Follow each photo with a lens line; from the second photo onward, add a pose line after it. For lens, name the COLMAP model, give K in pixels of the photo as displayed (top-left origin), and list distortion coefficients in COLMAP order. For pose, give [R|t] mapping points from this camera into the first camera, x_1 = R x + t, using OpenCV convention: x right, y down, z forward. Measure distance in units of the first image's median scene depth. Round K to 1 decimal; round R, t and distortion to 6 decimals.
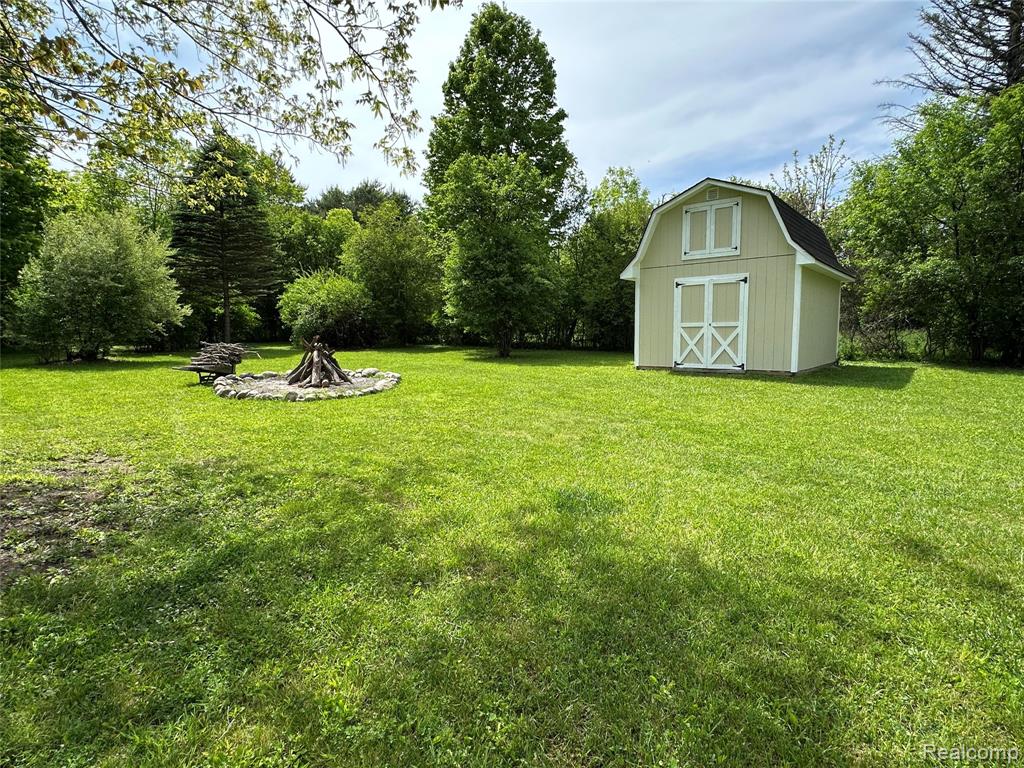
lens RADIAL K [[526.7, 0, 510.8], [0, 526.7, 385.5], [0, 0, 1]] dist [0.002313, 0.000357]
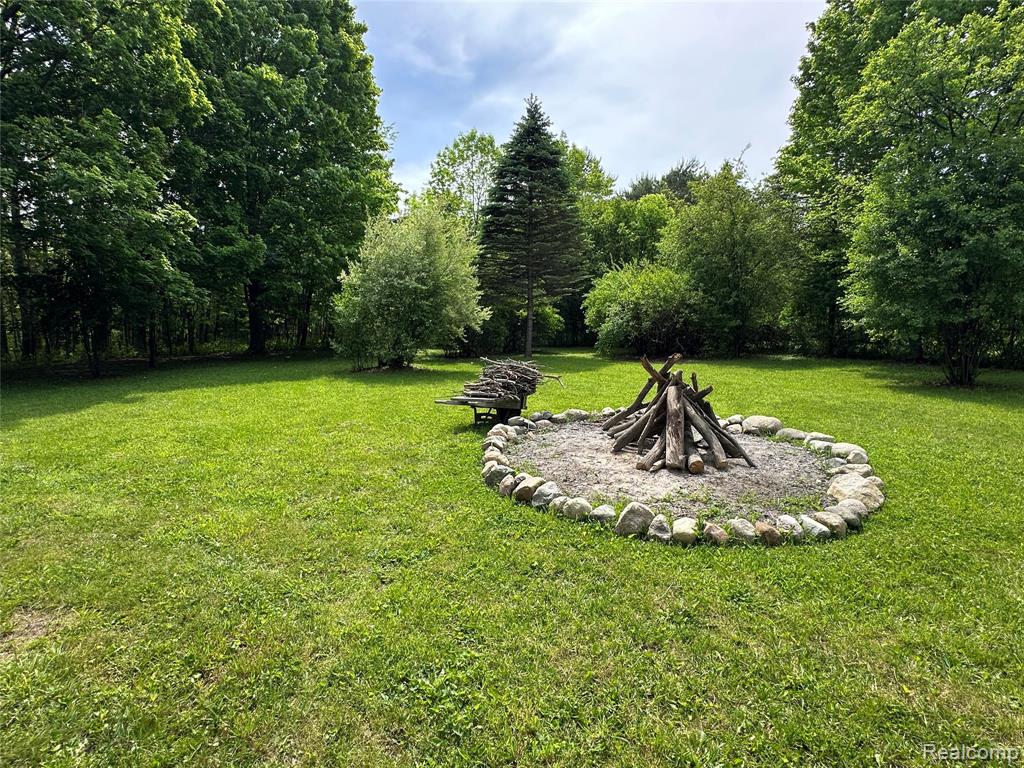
lens RADIAL K [[517.8, 0, 511.3], [0, 517.8, 380.9], [0, 0, 1]] dist [-0.005451, 0.000281]
pose [[0.858981, 0.046100, -0.509928, -0.118439], [-0.051234, 0.998679, 0.003982, -0.029975], [0.509438, 0.022705, 0.860208, 0.241925]]
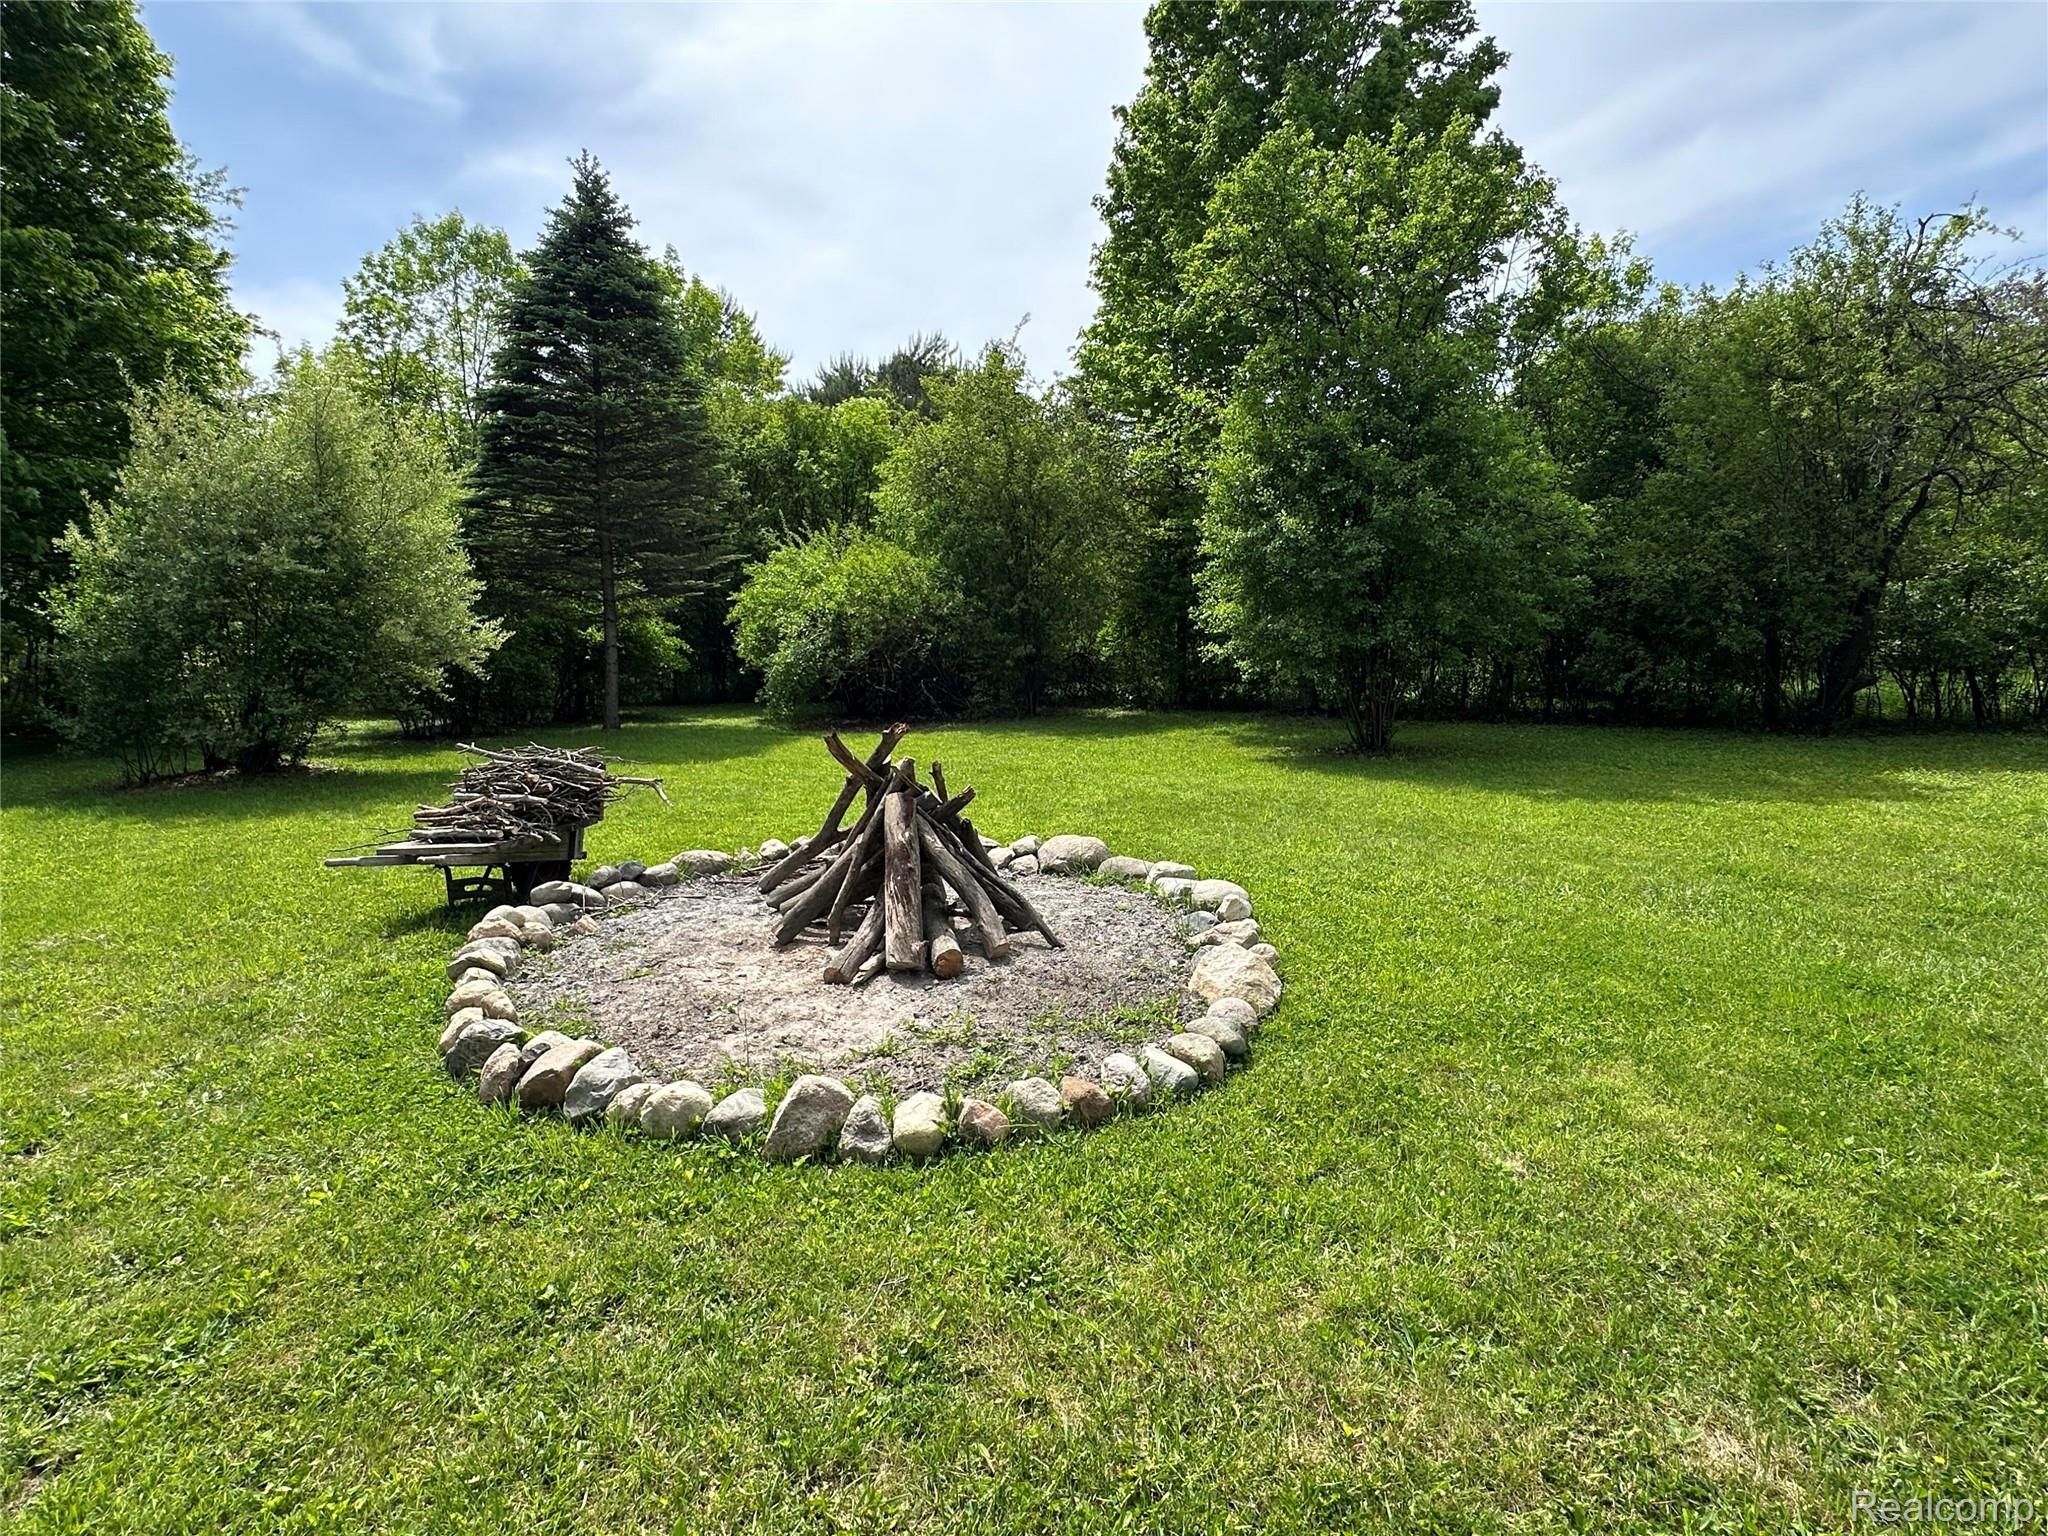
lens RADIAL K [[1033.7, 0, 1020.5], [0, 1033.7, 768.8], [0, 0, 1]] dist [-0.003116, 0.000530]
pose [[0.989981, -0.005082, -0.141109, -0.117426], [0.004662, 0.999984, -0.003308, -0.034357], [0.141124, 0.002617, 0.989988, 0.264305]]
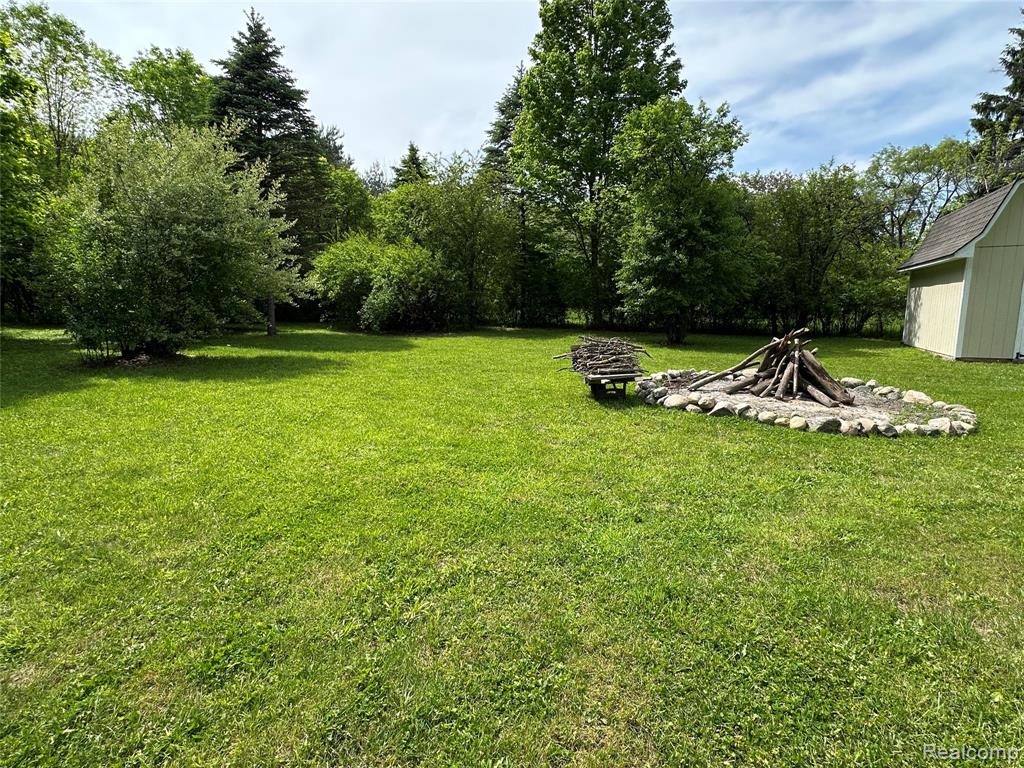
lens RADIAL K [[516.8, 0, 510.3], [0, 516.8, 384.4], [0, 0, 1]] dist [-0.003116, 0.000530]
pose [[0.961085, -0.030274, 0.274590, -0.428014], [0.017333, 0.998627, 0.049435, -0.028736], [-0.275710, -0.042751, 0.960290, 0.207642]]
